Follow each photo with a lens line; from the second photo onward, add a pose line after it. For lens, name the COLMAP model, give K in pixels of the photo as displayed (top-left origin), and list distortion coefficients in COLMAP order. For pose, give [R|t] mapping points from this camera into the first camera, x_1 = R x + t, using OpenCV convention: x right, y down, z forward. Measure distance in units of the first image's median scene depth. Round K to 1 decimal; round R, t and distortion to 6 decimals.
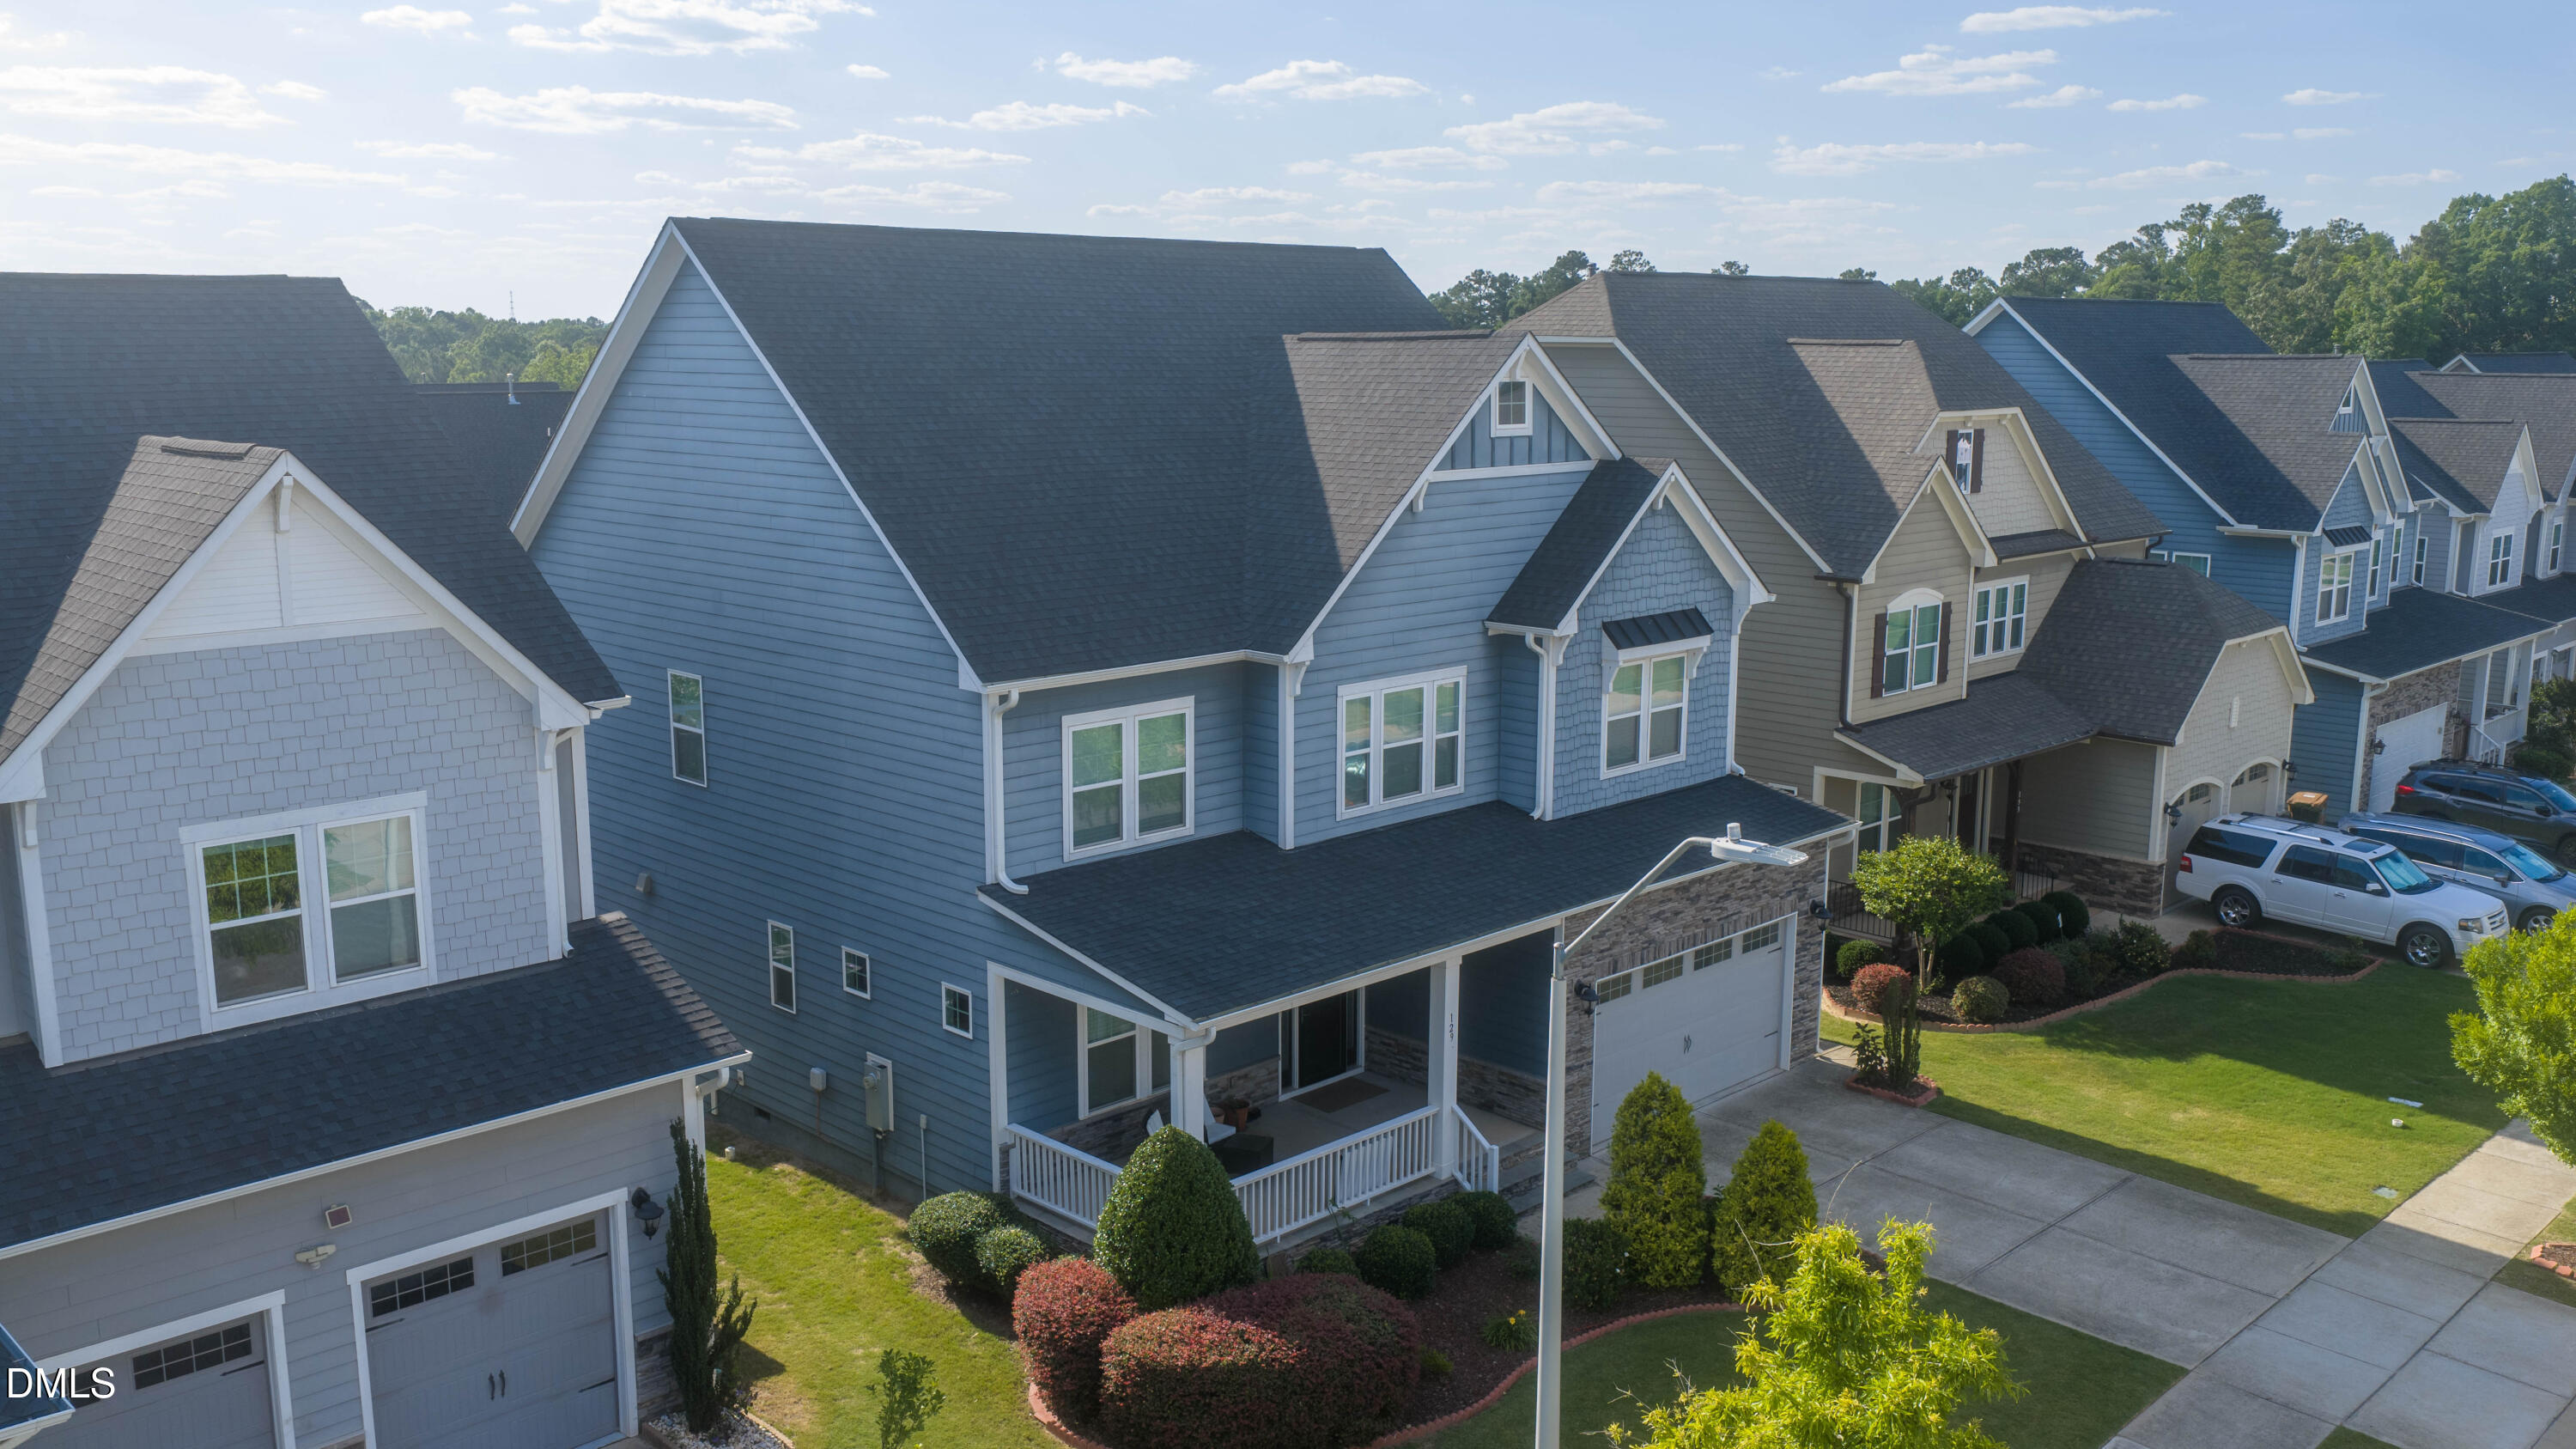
lens RADIAL K [[2131.4, 0, 1284.9], [0, 2131.4, 737.4], [0, 0, 1]] dist [0.013684, -0.032059]
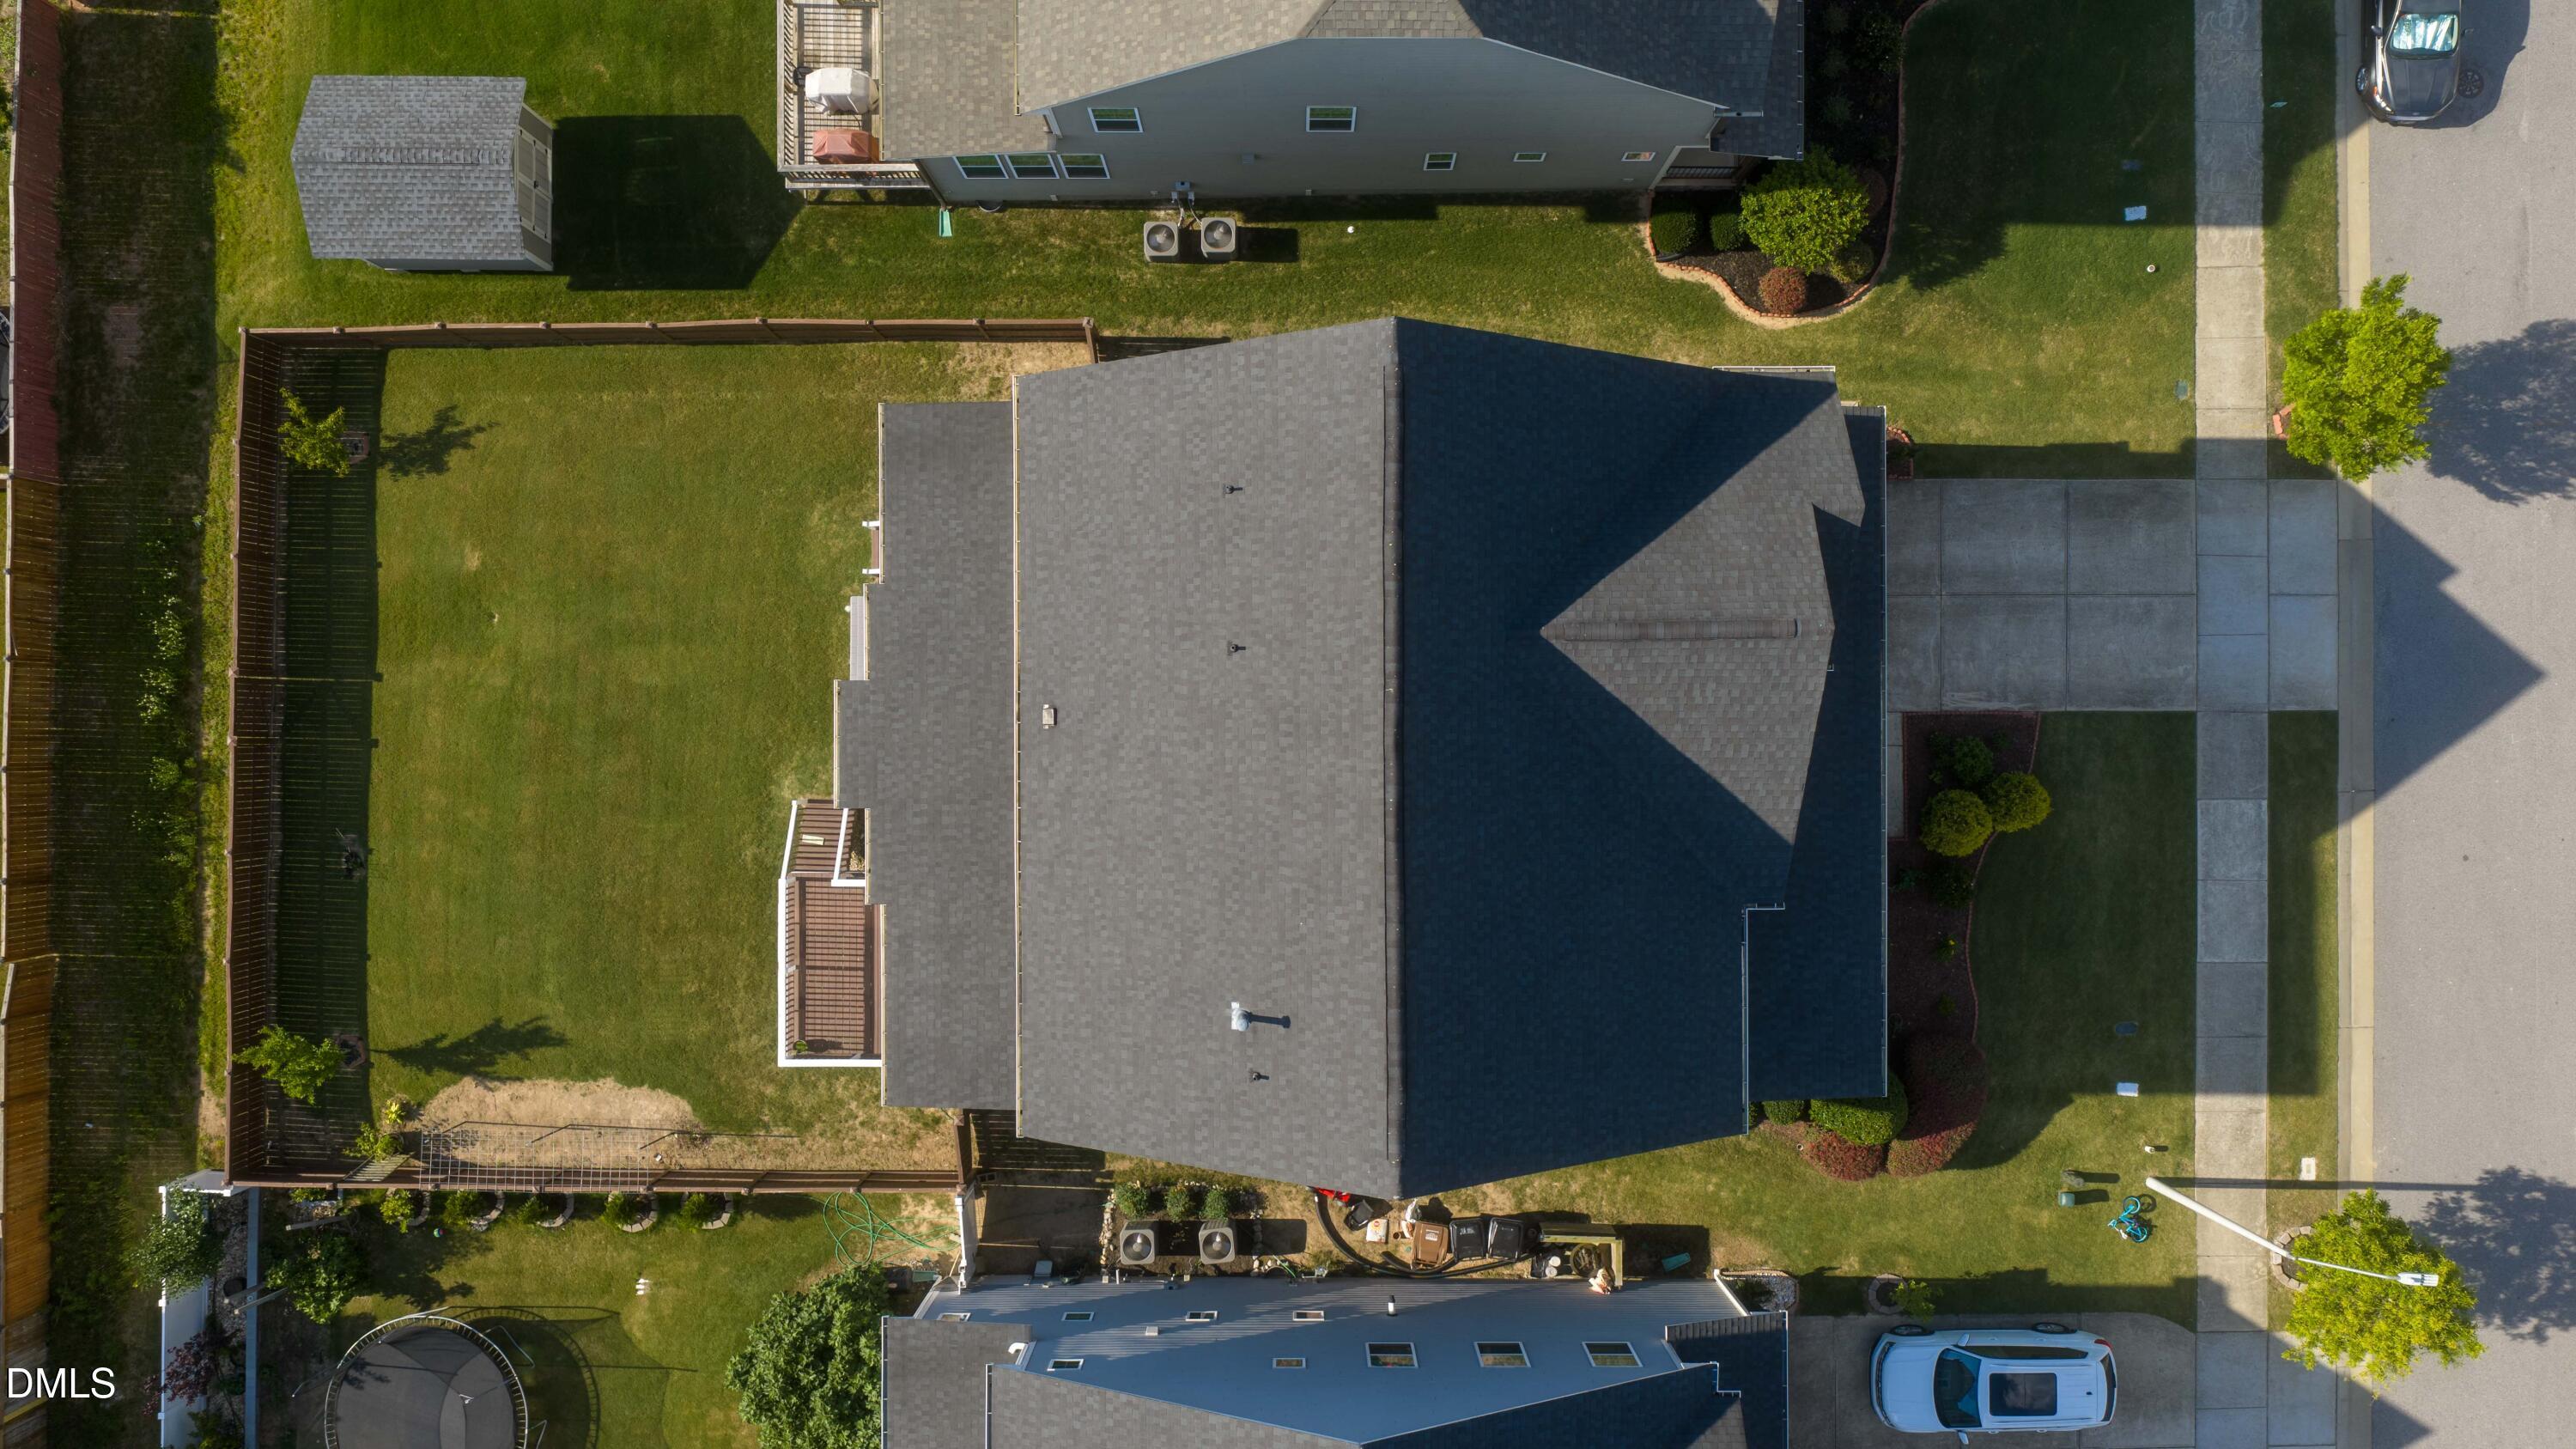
lens RADIAL K [[2131.4, 0, 1282.4], [0, 2131.4, 731.3], [0, 0, 1]] dist [0.013684, -0.032059]
pose [[0.703540, -0.710614, -0.007745, -0.136069], [0.142938, 0.130823, 0.981047, -1.440487], [-0.696133, -0.691313, 0.193613, 0.983757]]
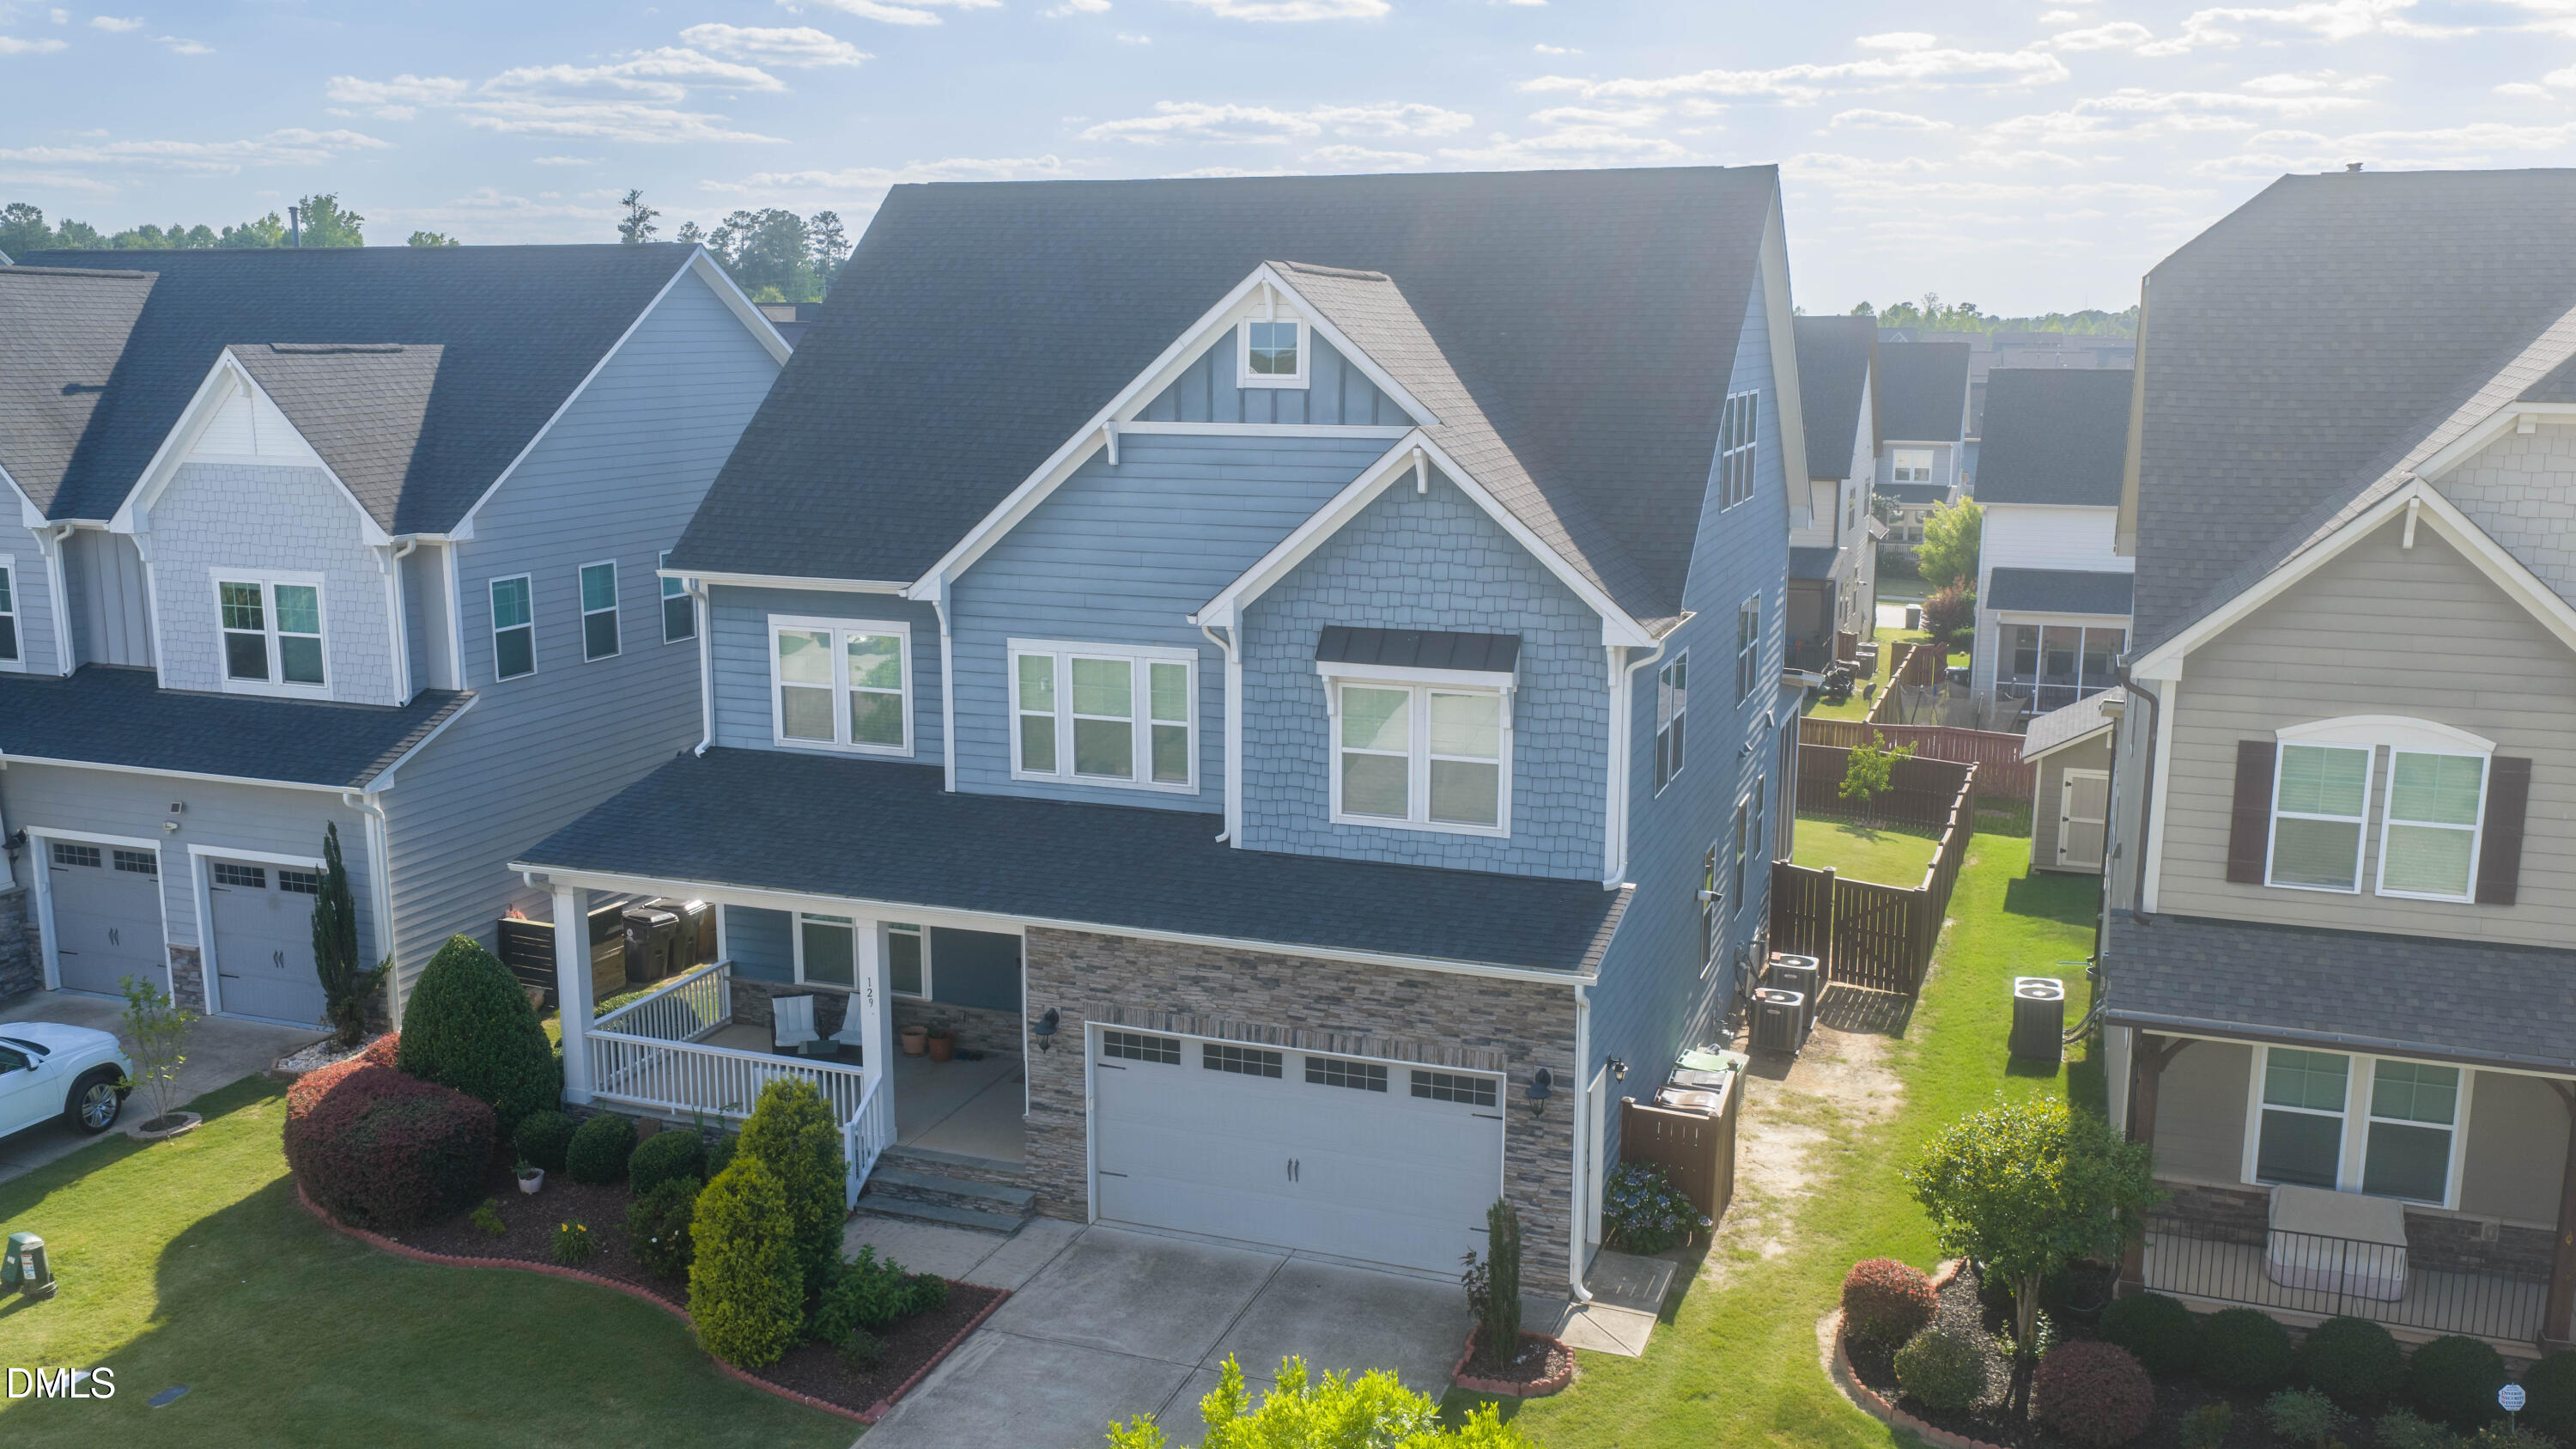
lens RADIAL K [[2131.4, 0, 1290.6], [0, 2131.4, 728.7], [0, 0, 1]] dist [0.013684, -0.032059]
pose [[0.424150, 0.168709, -0.889738, 0.930174], [-0.170661, 0.979781, 0.104426, -0.104863], [0.889366, 0.107552, 0.444366, 0.687037]]
